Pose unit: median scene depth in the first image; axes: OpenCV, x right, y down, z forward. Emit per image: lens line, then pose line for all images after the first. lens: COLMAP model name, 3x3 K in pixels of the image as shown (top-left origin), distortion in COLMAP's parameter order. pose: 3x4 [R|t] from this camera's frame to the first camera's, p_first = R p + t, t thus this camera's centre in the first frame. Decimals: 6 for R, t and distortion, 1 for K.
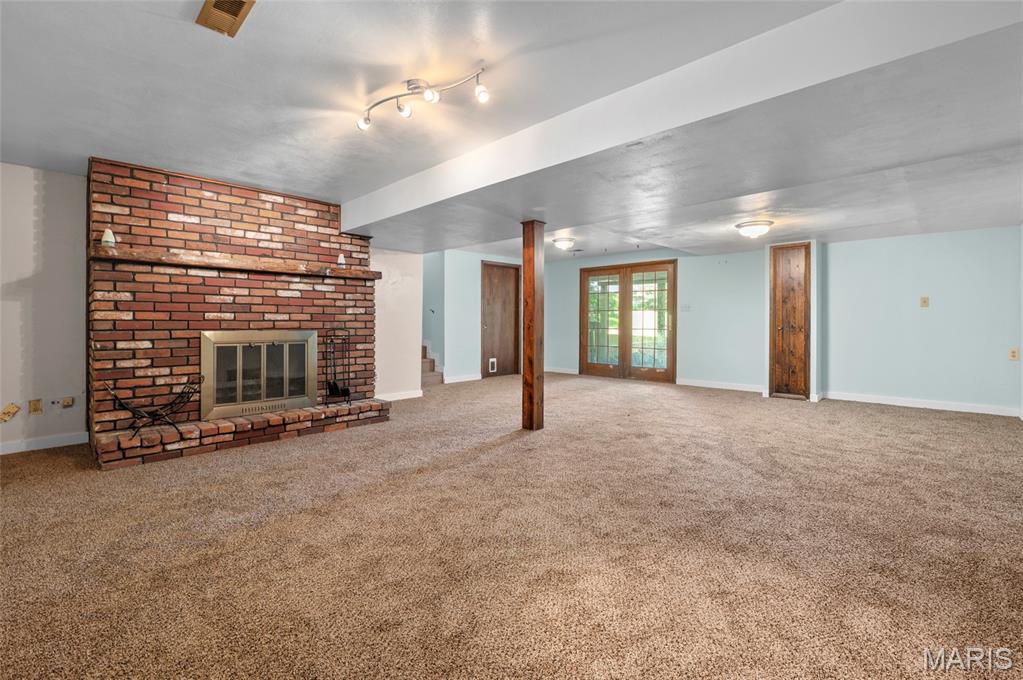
lens RADIAL K [[447.4, 0, 508.7], [0, 447.4, 321.3], [0, 0, 1]] dist [-0.000603, -0.000082]
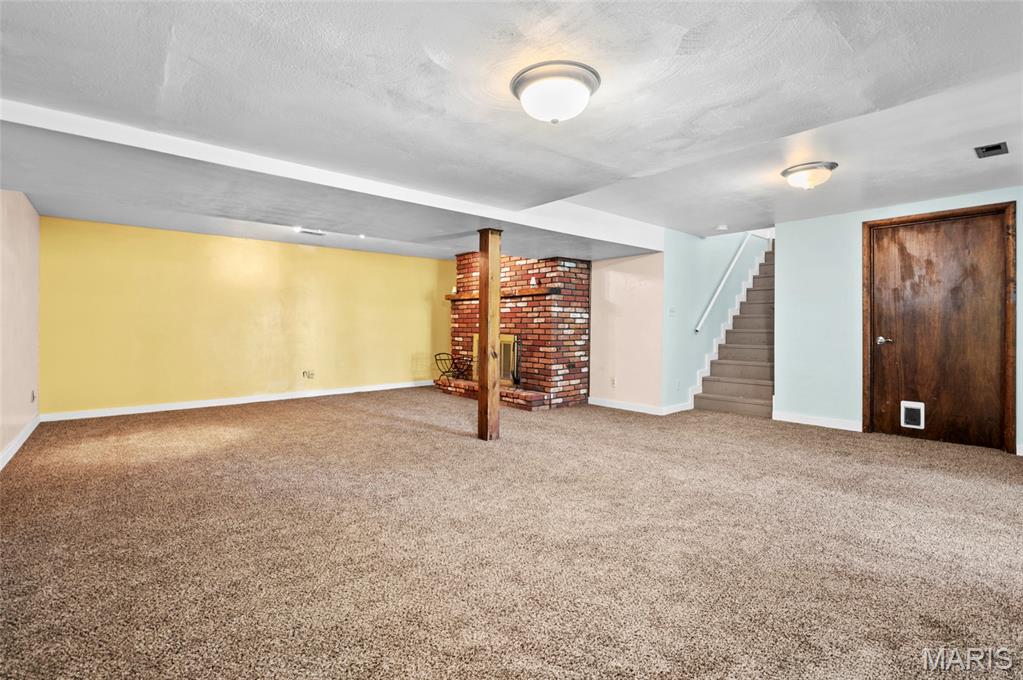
lens RADIAL K [[441.9, 0, 513.8], [0, 441.9, 327.8], [0, 0, 1]] dist [-0.000019, -0.000084]
pose [[-0.057003, 0.002084, -0.998372, 0.922544], [-0.004827, 0.999986, 0.002363, -0.005220], [0.998362, 0.004954, -0.056993, 1.024539]]
